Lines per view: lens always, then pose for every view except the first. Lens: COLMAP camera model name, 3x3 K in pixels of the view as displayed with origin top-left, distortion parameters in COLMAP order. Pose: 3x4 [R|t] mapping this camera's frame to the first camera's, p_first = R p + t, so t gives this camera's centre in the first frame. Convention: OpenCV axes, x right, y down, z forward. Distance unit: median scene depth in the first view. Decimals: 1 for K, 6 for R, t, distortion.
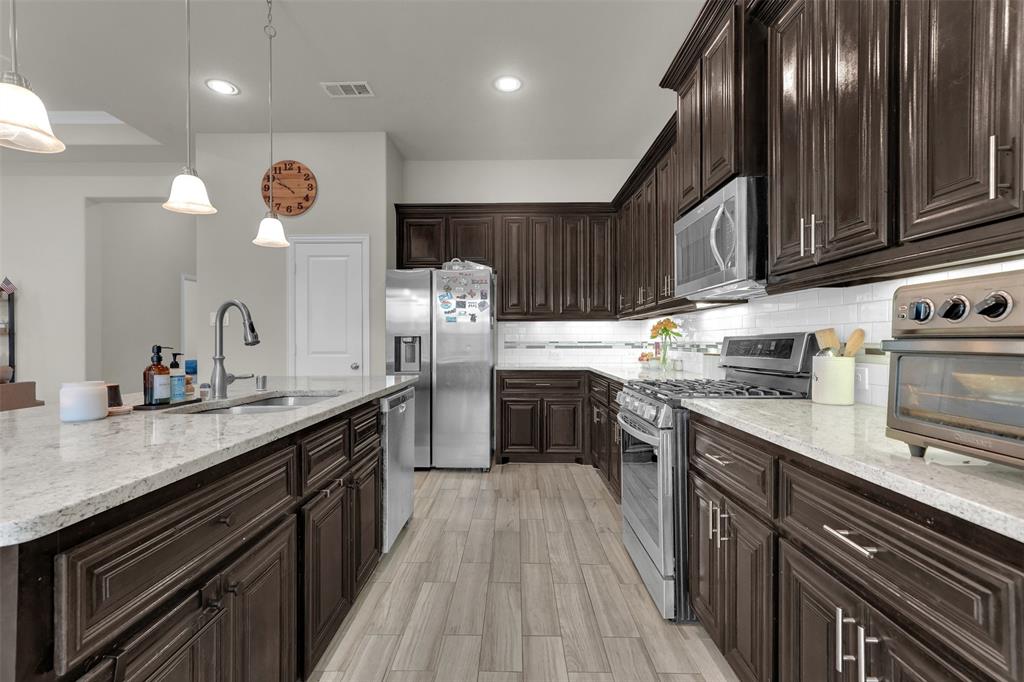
lens RADIAL K [[467.5, 0, 507.4], [0, 467.5, 340.1], [0, 0, 1]] dist [0.016062, 0.000180]
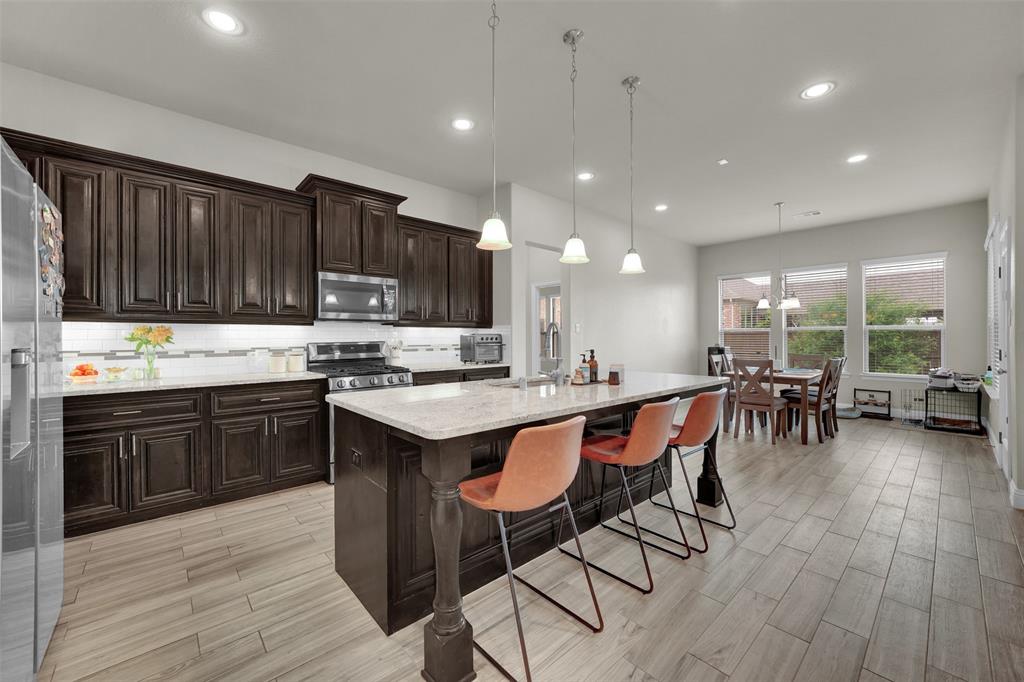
lens RADIAL K [[401.4, 0, 507.1], [0, 401.4, 334.8], [0, 0, 1]] dist [-0.004924, -0.000294]
pose [[-0.674543, 0.008610, 0.738185, -0.757718], [0.004425, 0.999961, -0.007620, -0.017139], [-0.738222, -0.001874, -0.674555, 1.034568]]
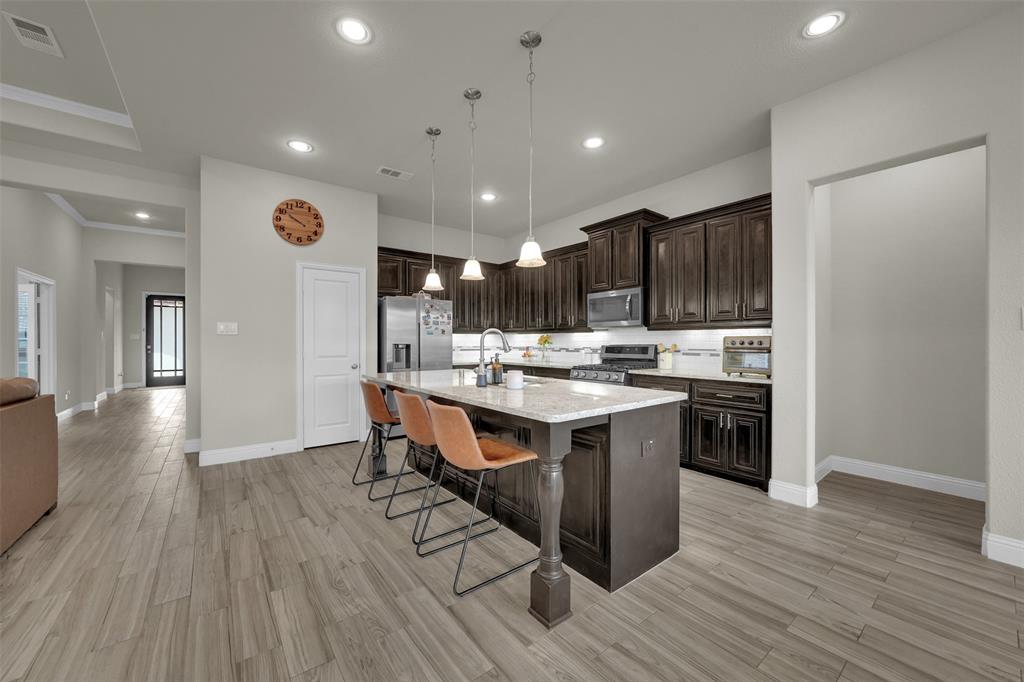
lens RADIAL K [[381.3, 0, 505.0], [0, 381.3, 346.8], [0, 0, 1]] dist [-0.014090, -0.000776]
pose [[0.786061, -0.007198, 0.618107, -0.759891], [-0.001195, 0.999913, 0.013165, -0.016630], [-0.618148, -0.011087, 0.785984, -0.121454]]
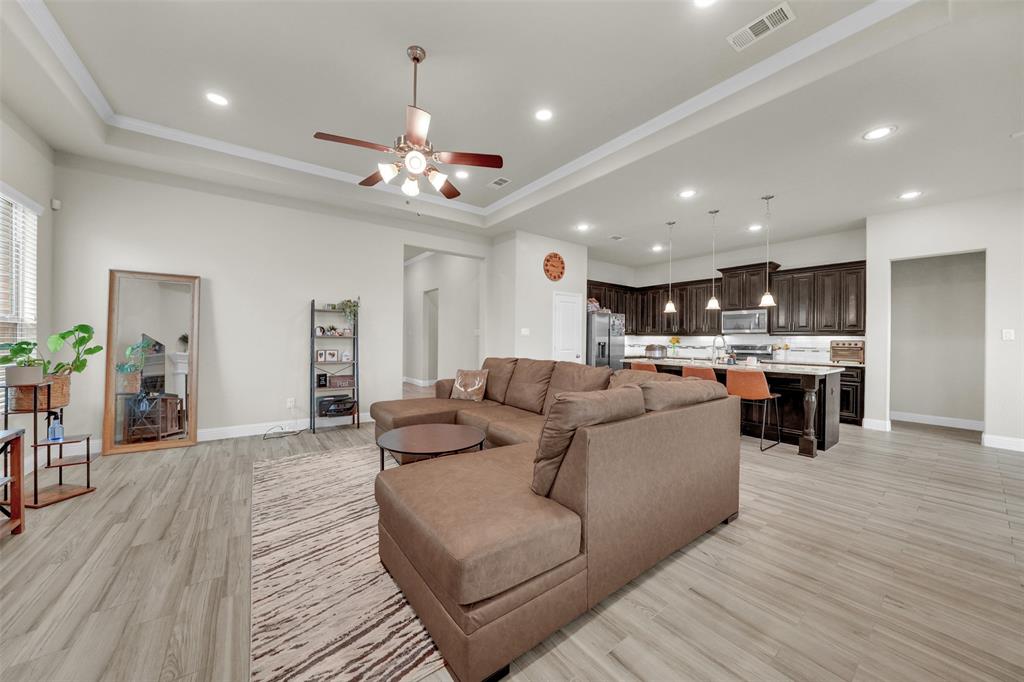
lens RADIAL K [[363.9, 0, 510.0], [0, 363.9, 336.3], [0, 0, 1]] dist [-0.020297, 0.001035]
pose [[0.802175, 0.017094, 0.596844, -1.767643], [-0.013346, 0.999854, -0.010698, -0.013254], [-0.596940, 0.000616, 0.802286, -0.135453]]
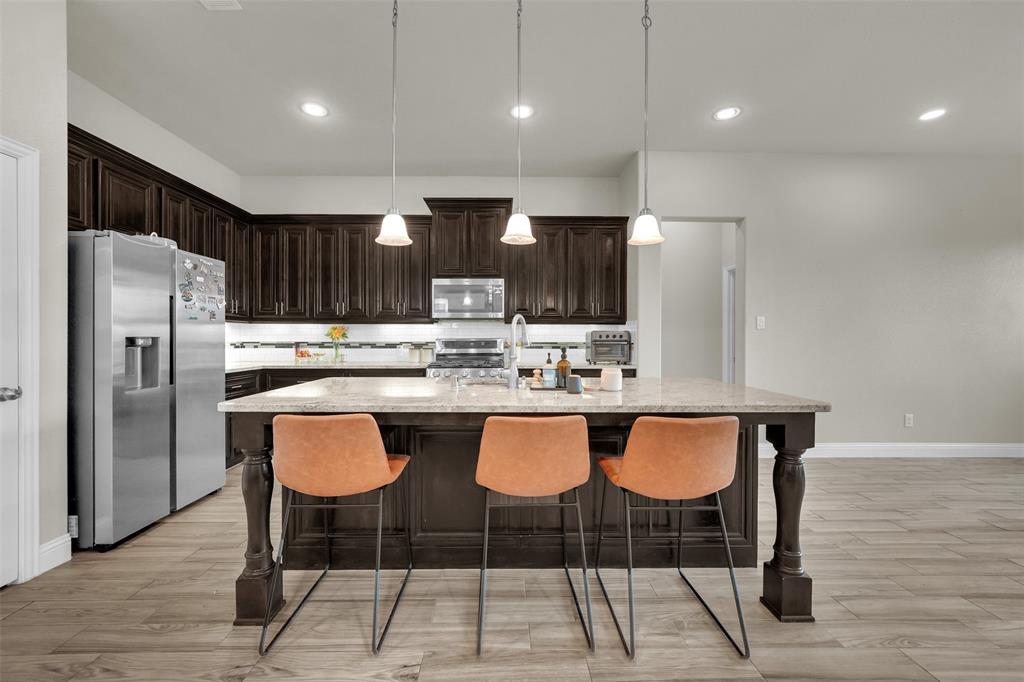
lens RADIAL K [[401.4, 0, 505.1], [0, 401.4, 342.2], [0, 0, 1]] dist [-0.004924, -0.000294]
pose [[-0.019657, -0.008630, 0.999770, -0.895696], [-0.002360, 0.999960, 0.008585, -0.007376], [-0.999804, -0.002191, -0.019677, 0.536343]]
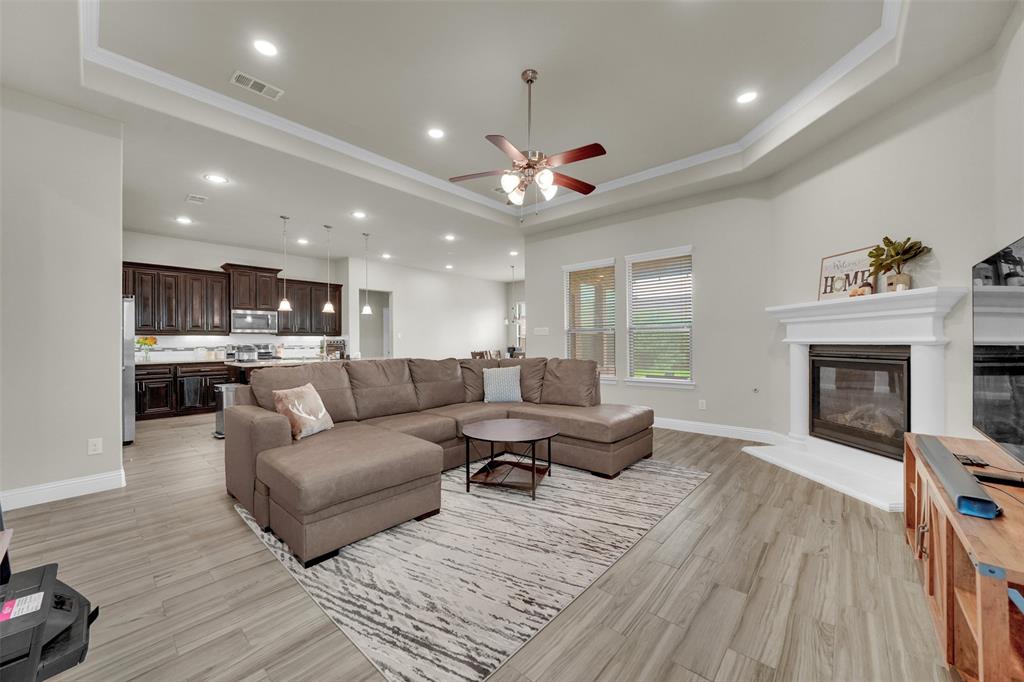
lens RADIAL K [[381.3, 0, 510.8], [0, 381.3, 337.9], [0, 0, 1]] dist [-0.014090, -0.000776]
pose [[-0.761159, 0.015774, 0.648373, -1.997920], [0.011024, 0.999874, -0.011385, -0.001770], [-0.648471, -0.001518, -0.761238, 1.245584]]
